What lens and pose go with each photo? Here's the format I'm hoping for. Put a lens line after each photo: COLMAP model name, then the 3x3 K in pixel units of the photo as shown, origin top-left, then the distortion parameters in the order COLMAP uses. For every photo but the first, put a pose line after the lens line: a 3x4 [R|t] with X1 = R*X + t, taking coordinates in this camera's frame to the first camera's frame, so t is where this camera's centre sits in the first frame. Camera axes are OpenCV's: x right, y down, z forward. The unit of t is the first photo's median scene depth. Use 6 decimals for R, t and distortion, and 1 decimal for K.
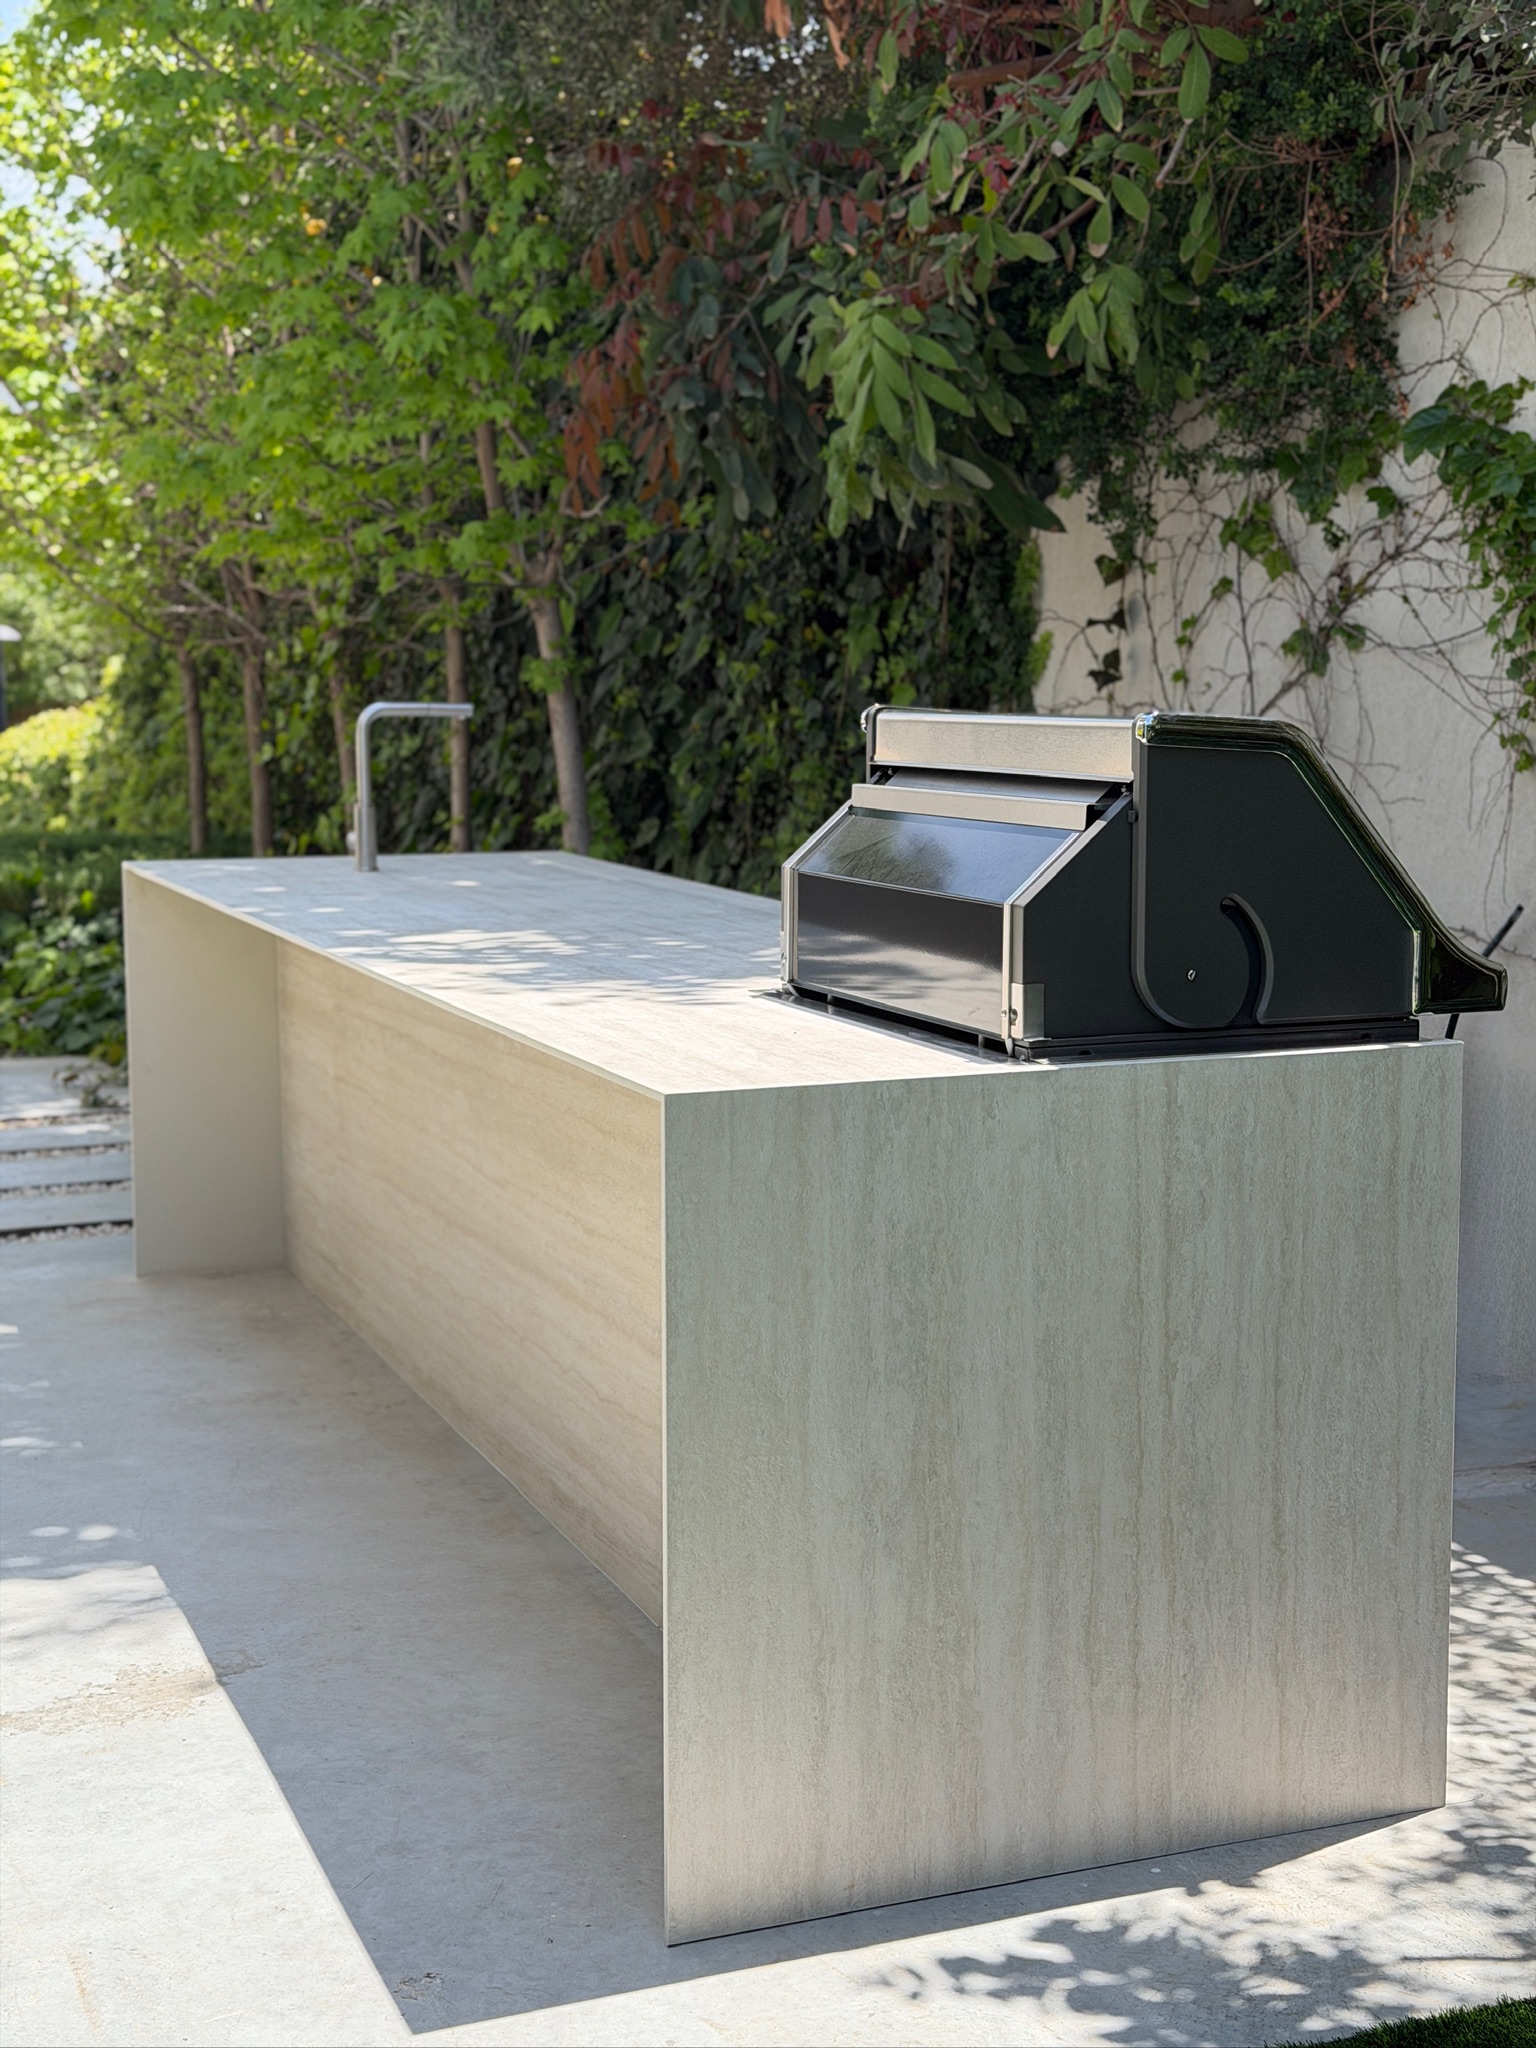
lens RADIAL K [[2860.4, 0, 814.8], [0, 2860.4, 1012.0], [0, 0, 1]] dist [0.022810, 0.413516]
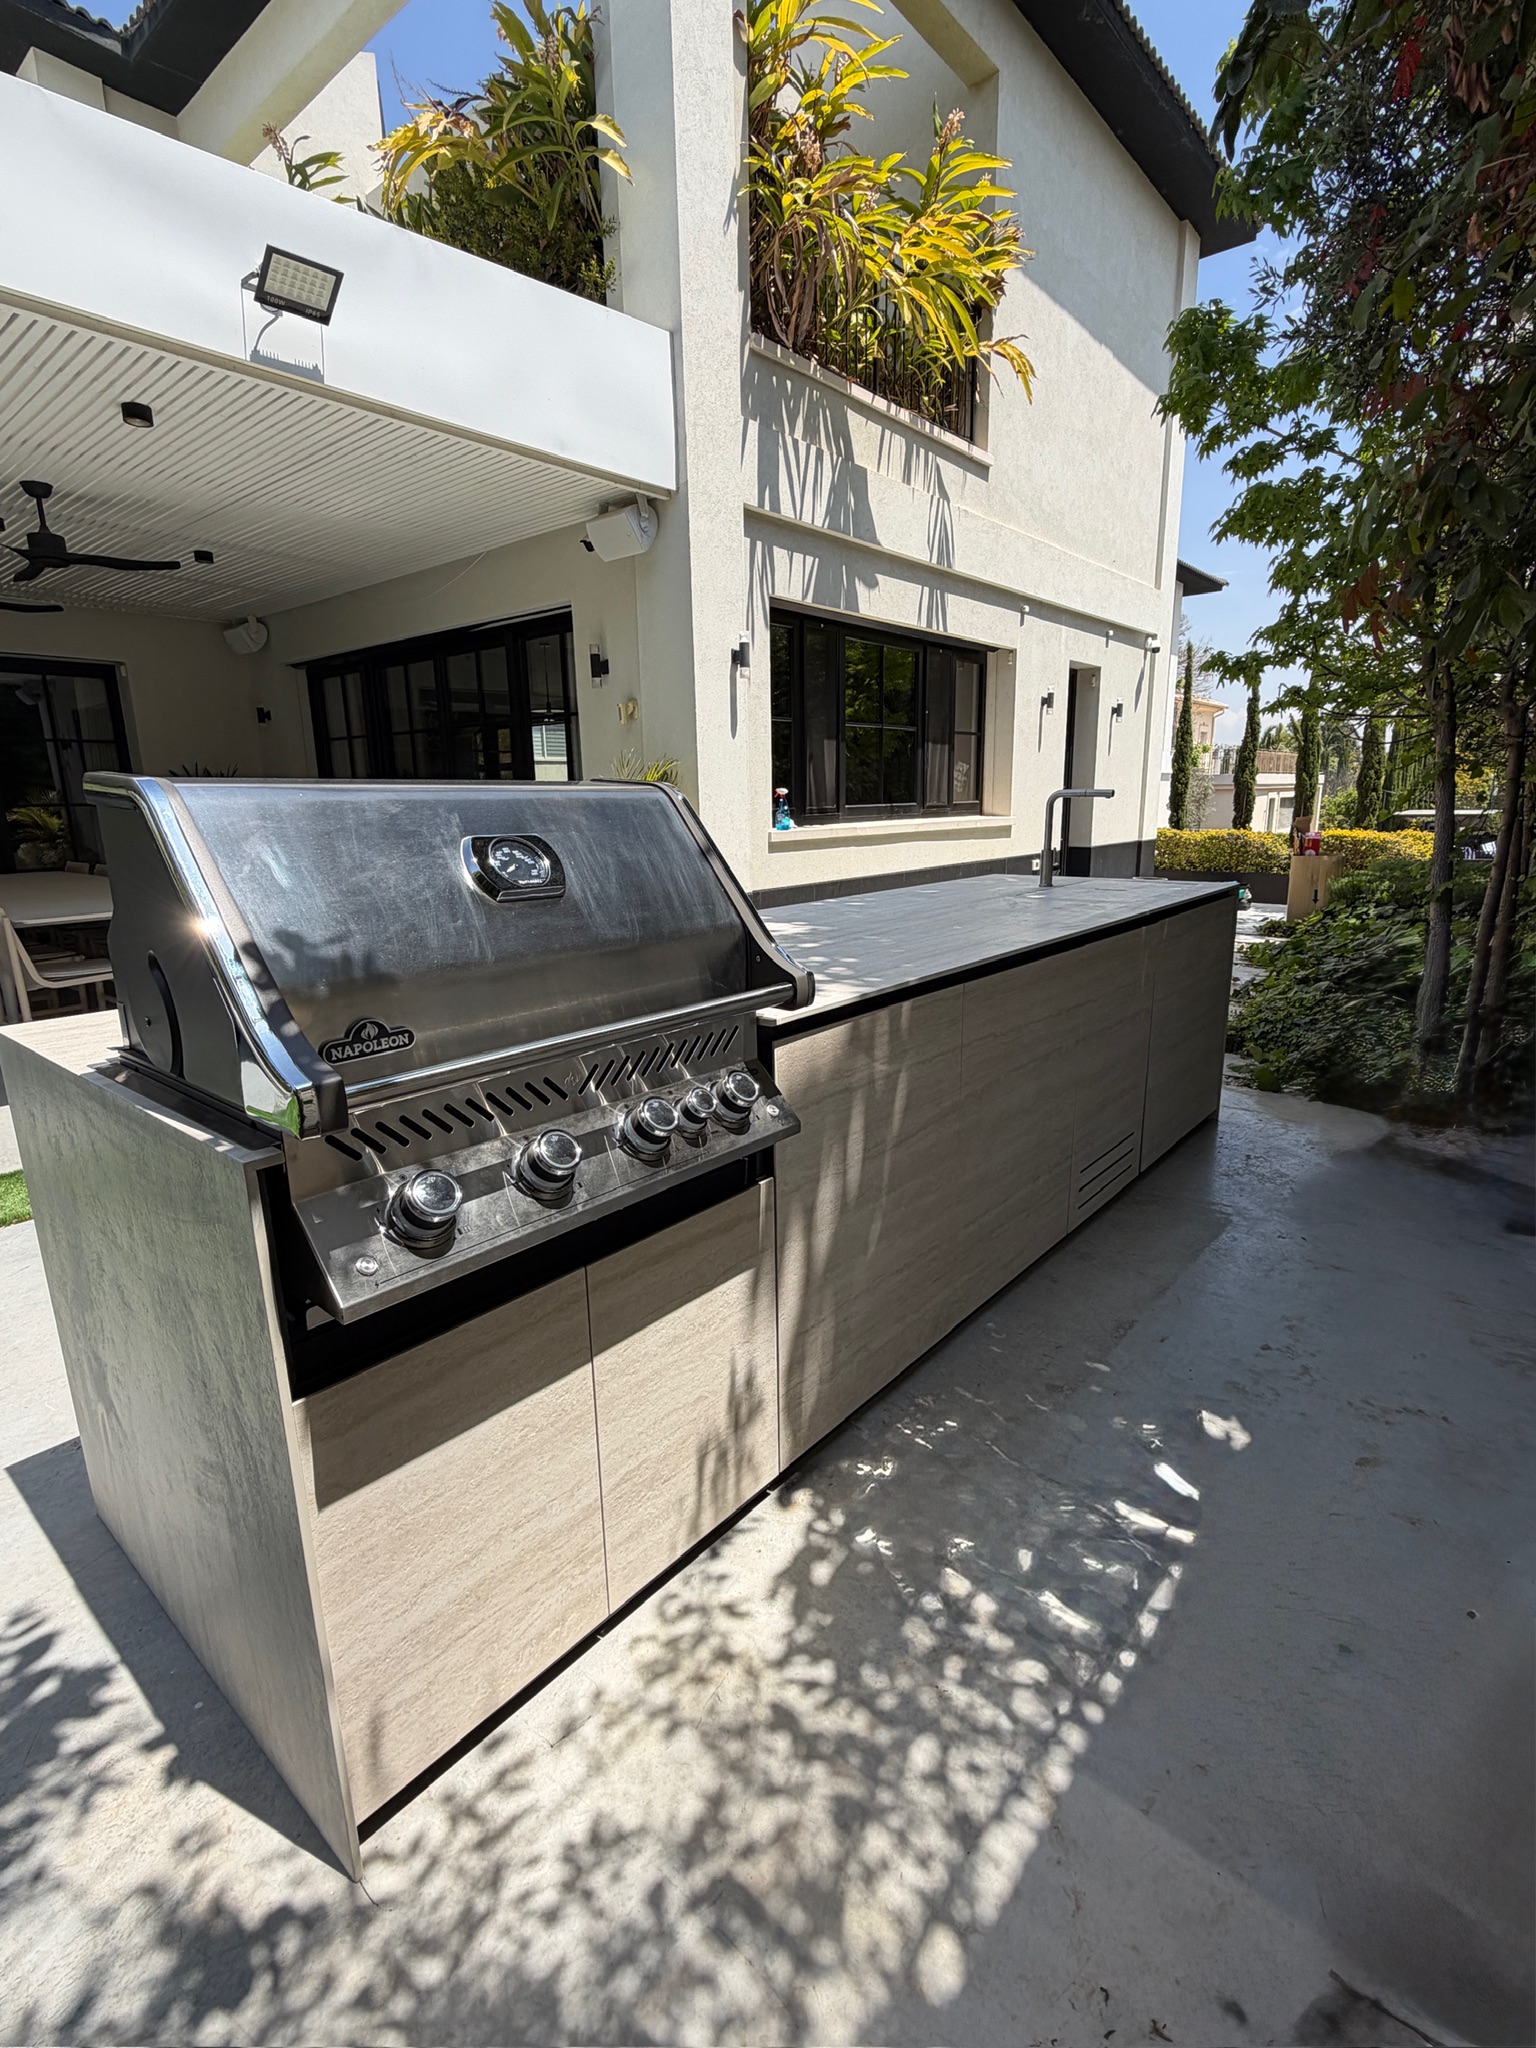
lens RADIAL K [[938.2, 0, 770.3], [0, 938.2, 1028.6], [0, 0, 1]] dist [-0.001075, 0.000270]
pose [[0.460448, 0.205614, -0.863546, 0.332042], [-0.091115, 0.978613, 0.184429, -0.064560], [0.882998, -0.006238, 0.469335, 0.630646]]
